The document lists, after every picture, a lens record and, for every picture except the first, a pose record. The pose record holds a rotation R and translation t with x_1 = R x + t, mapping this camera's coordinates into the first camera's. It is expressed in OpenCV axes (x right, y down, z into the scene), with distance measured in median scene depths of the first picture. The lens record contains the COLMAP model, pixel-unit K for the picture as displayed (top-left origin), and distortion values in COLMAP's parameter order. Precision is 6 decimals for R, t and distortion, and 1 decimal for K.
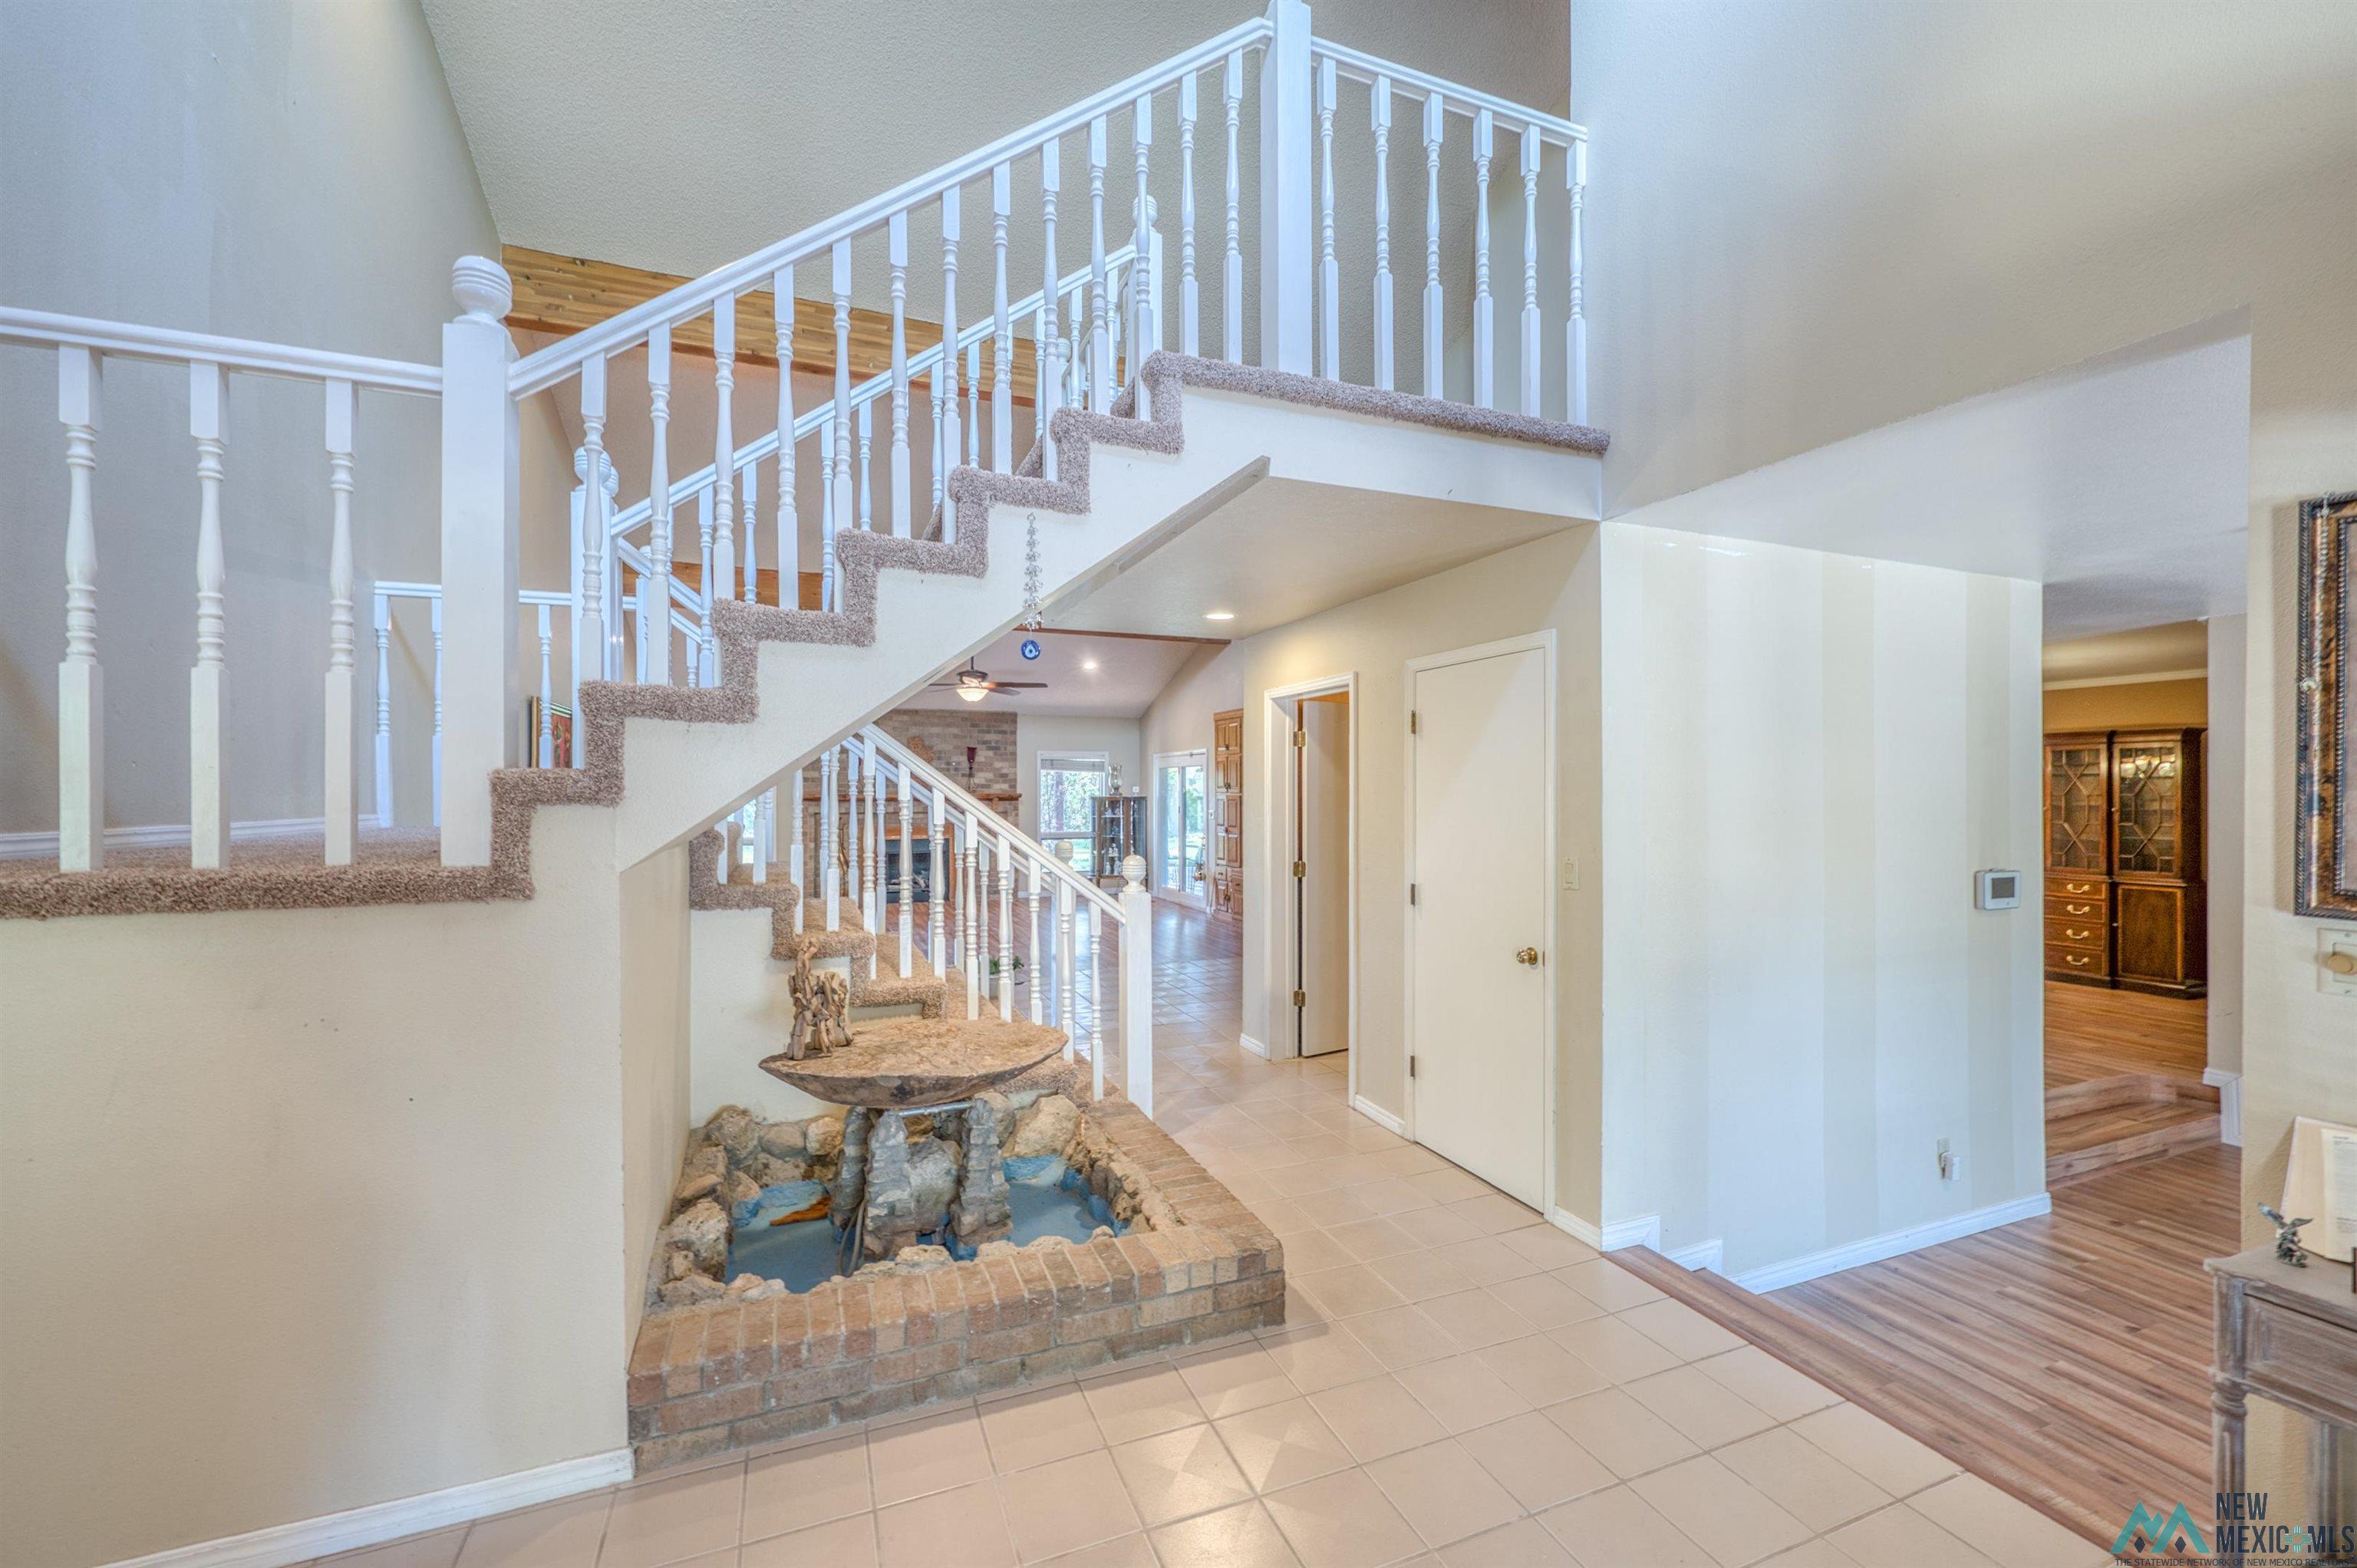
lens RADIAL K [[916.8, 0, 1167.9], [0, 916.8, 798.6], [0, 0, 1]] dist [-0.000288, 0.000233]
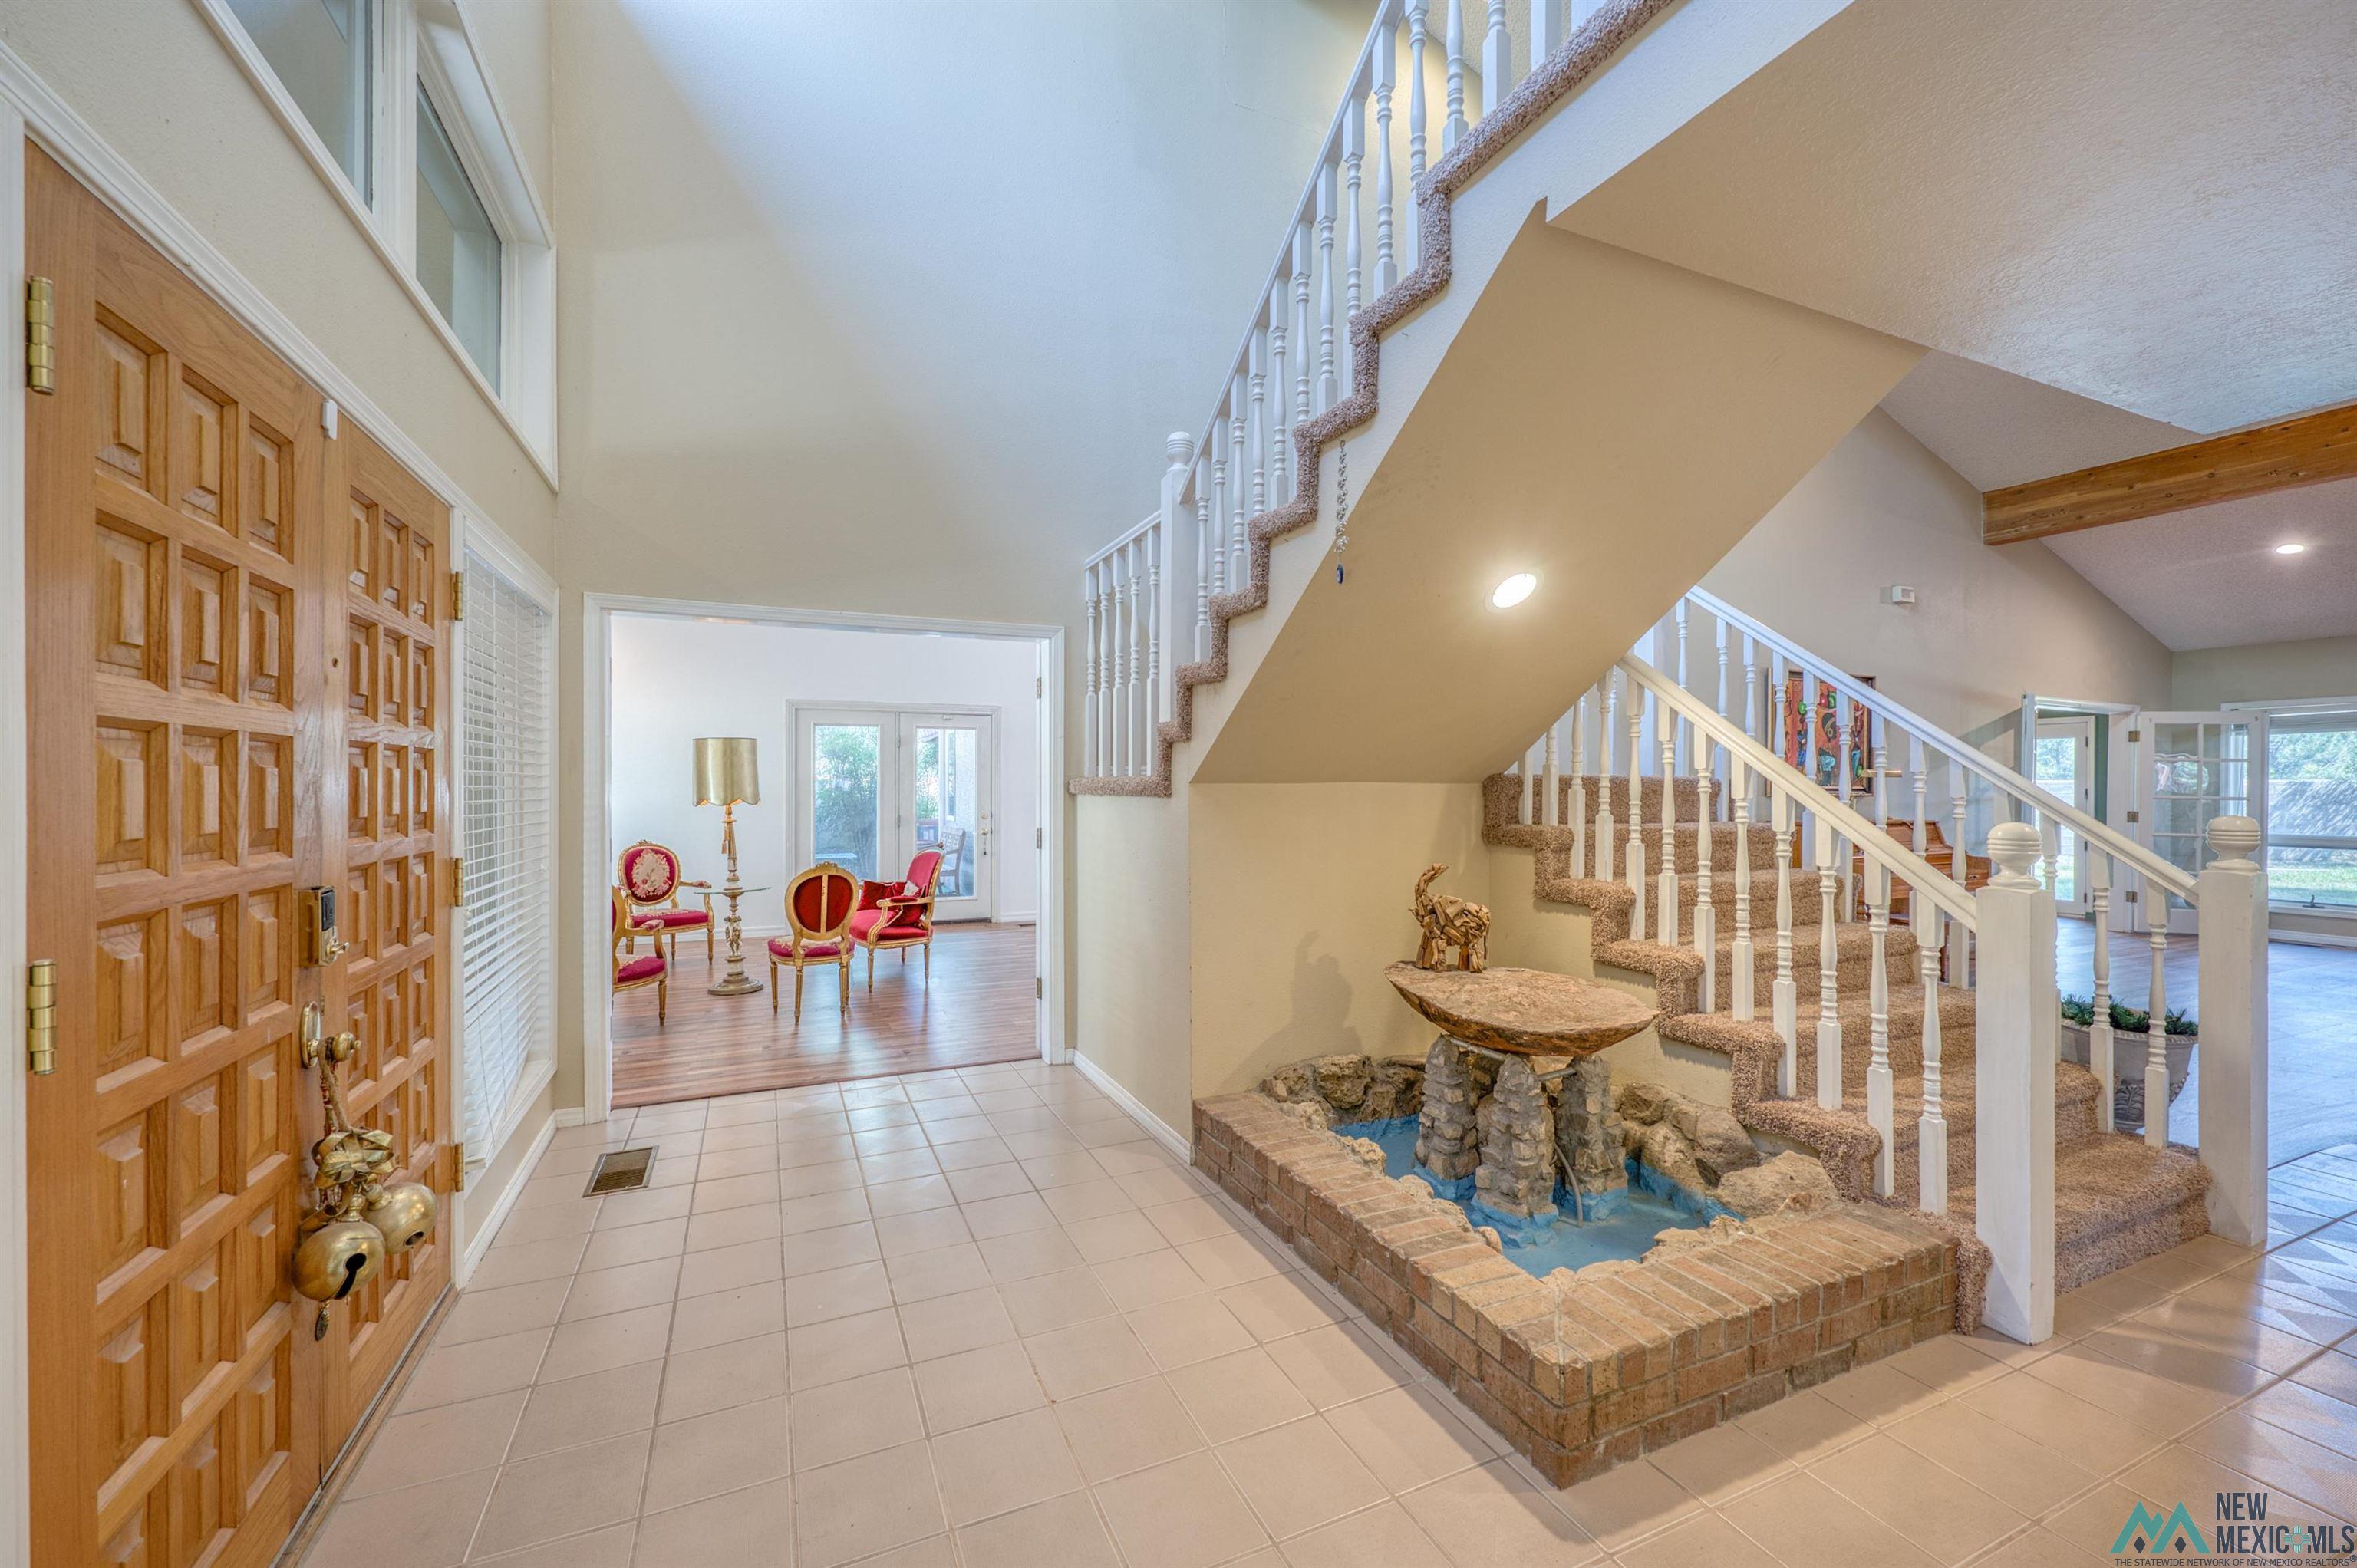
lens RADIAL K [[935.0, 0, 1172.5], [0, 935.0, 791.8], [0, 0, 1]] dist [0.000107, 0.000339]
pose [[0.041212, 0.010771, -0.999092, 0.750791], [-0.001772, 0.999941, 0.010707, 0.057286], [0.999149, 0.001329, 0.041229, 0.659813]]
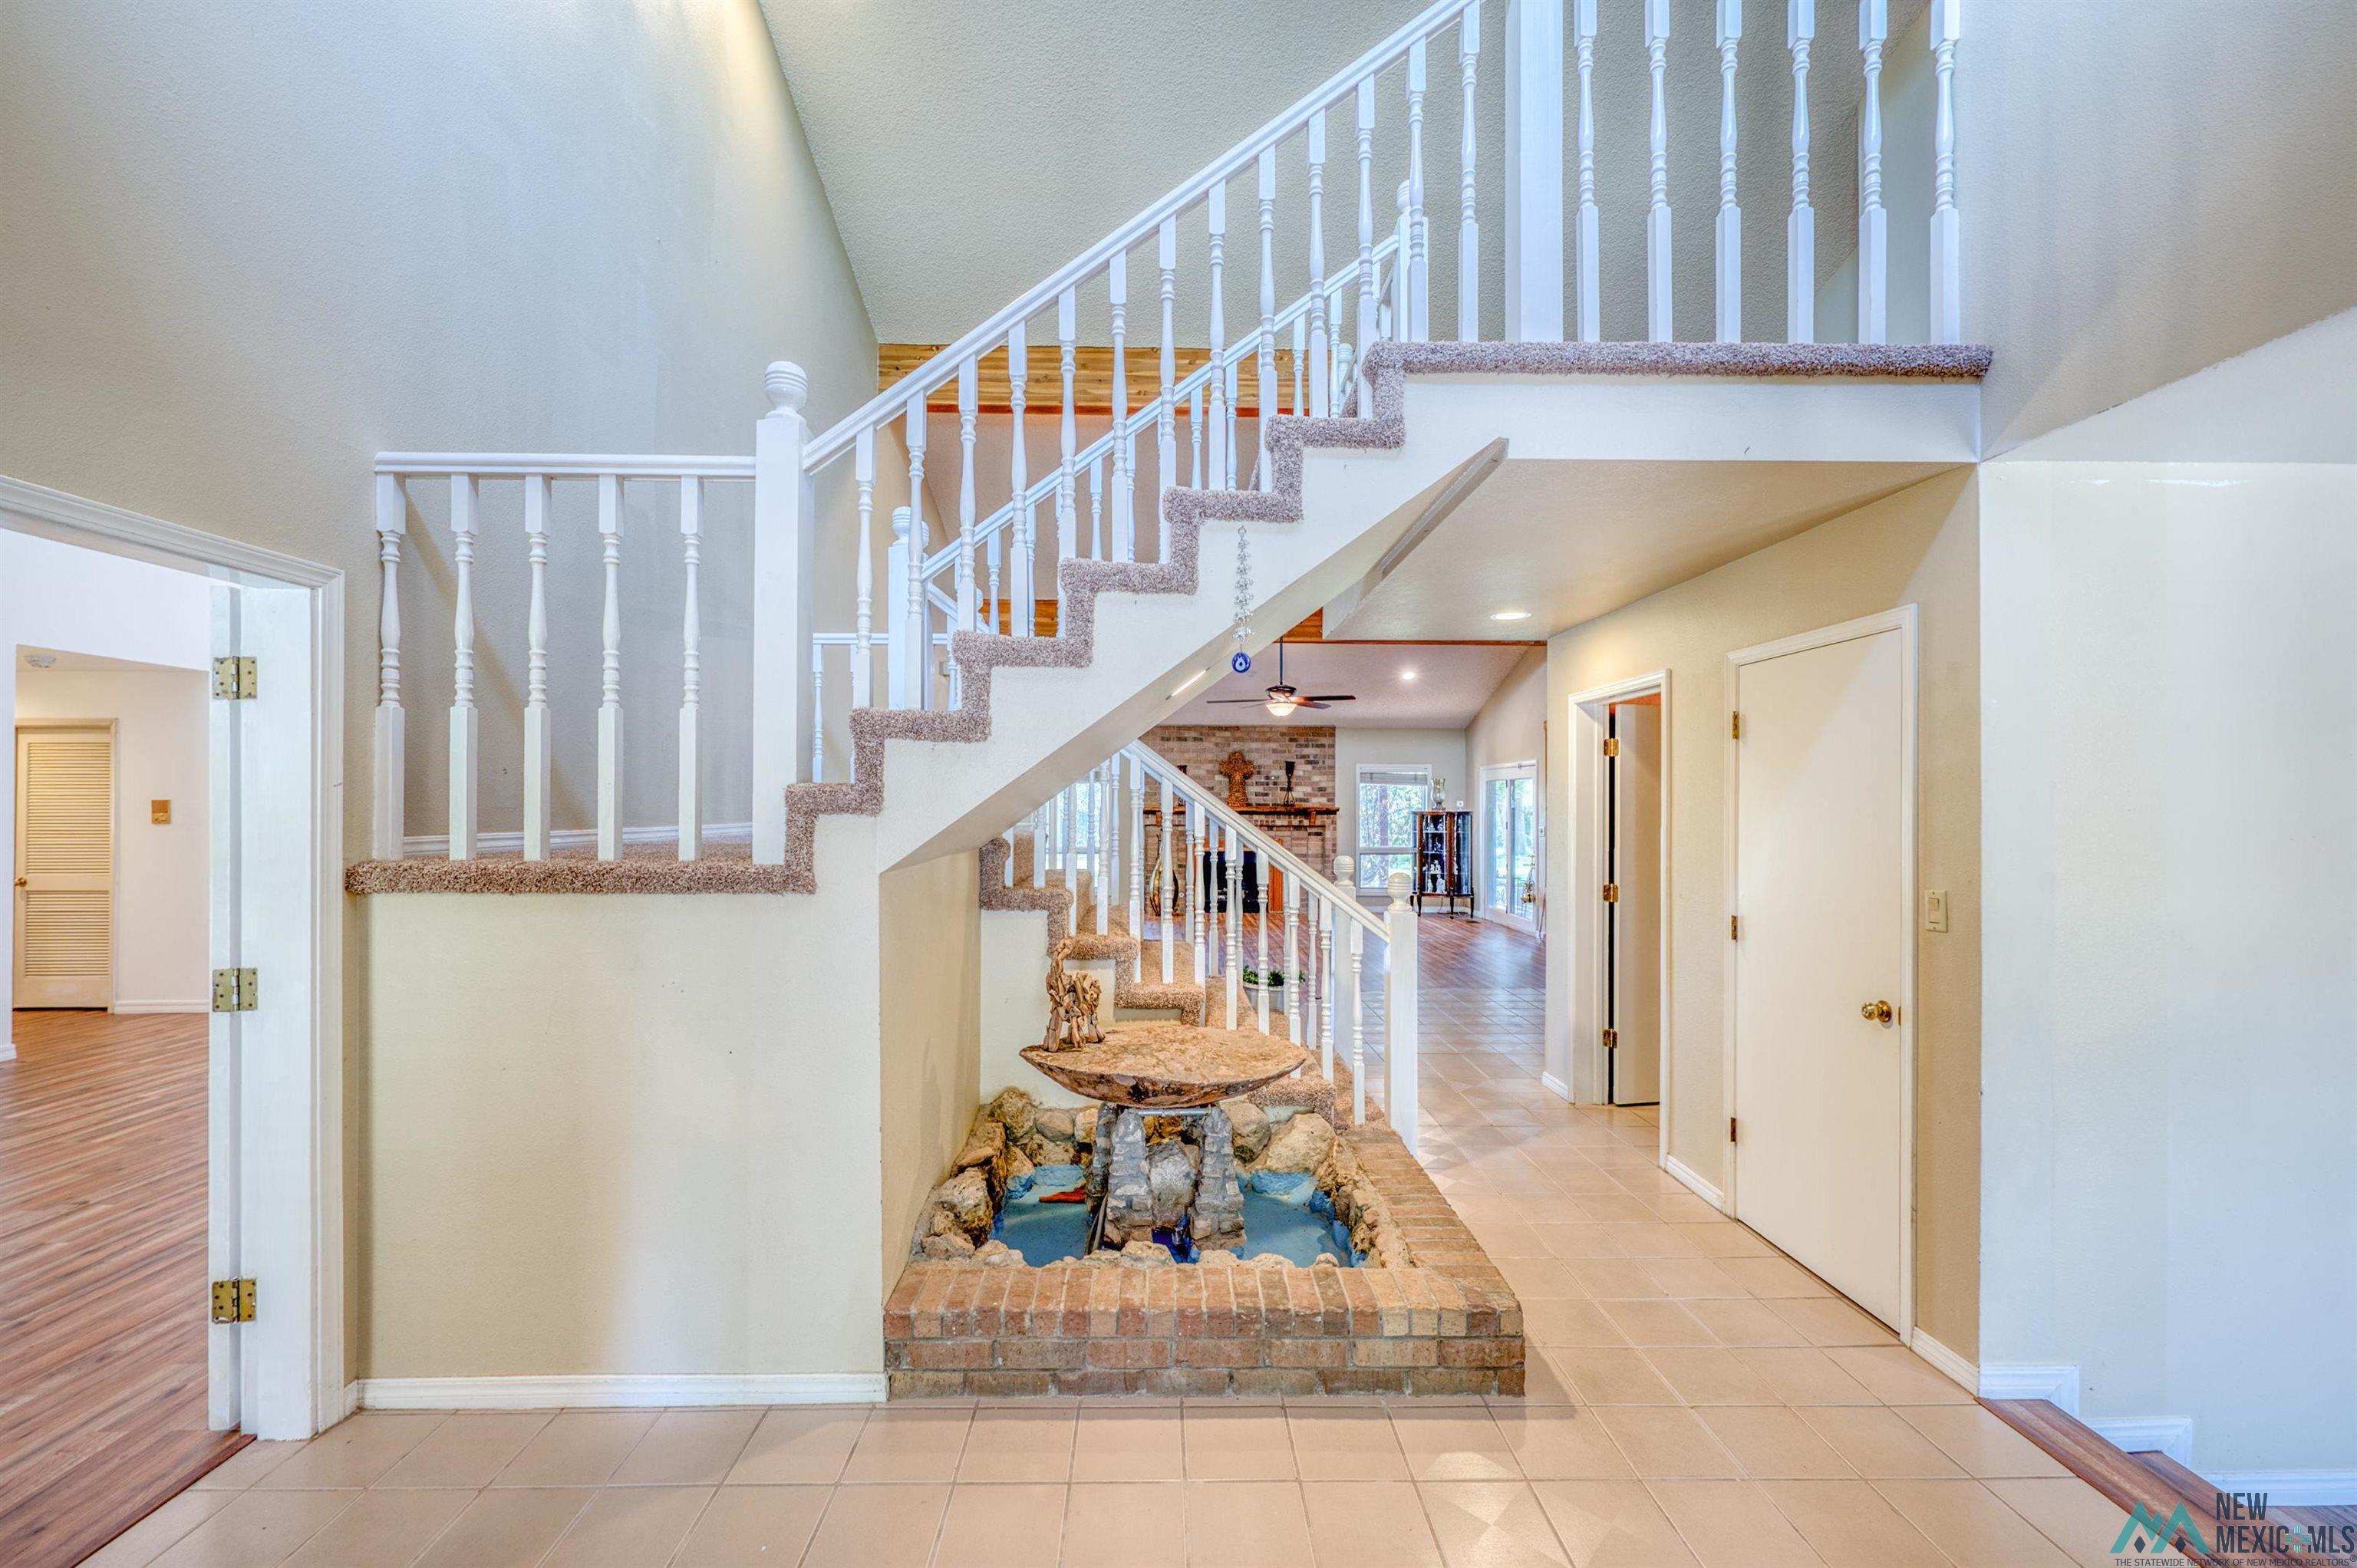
lens RADIAL K [[919.6, 0, 1176.1], [0, 919.6, 809.6], [0, 0, 1]] dist [0.000433, 0.000392]
pose [[0.938703, 0.005628, -0.344682, 0.109467], [-0.006759, 0.999975, -0.002081, 0.000209], [0.344662, 0.004283, 0.938717, 0.029212]]
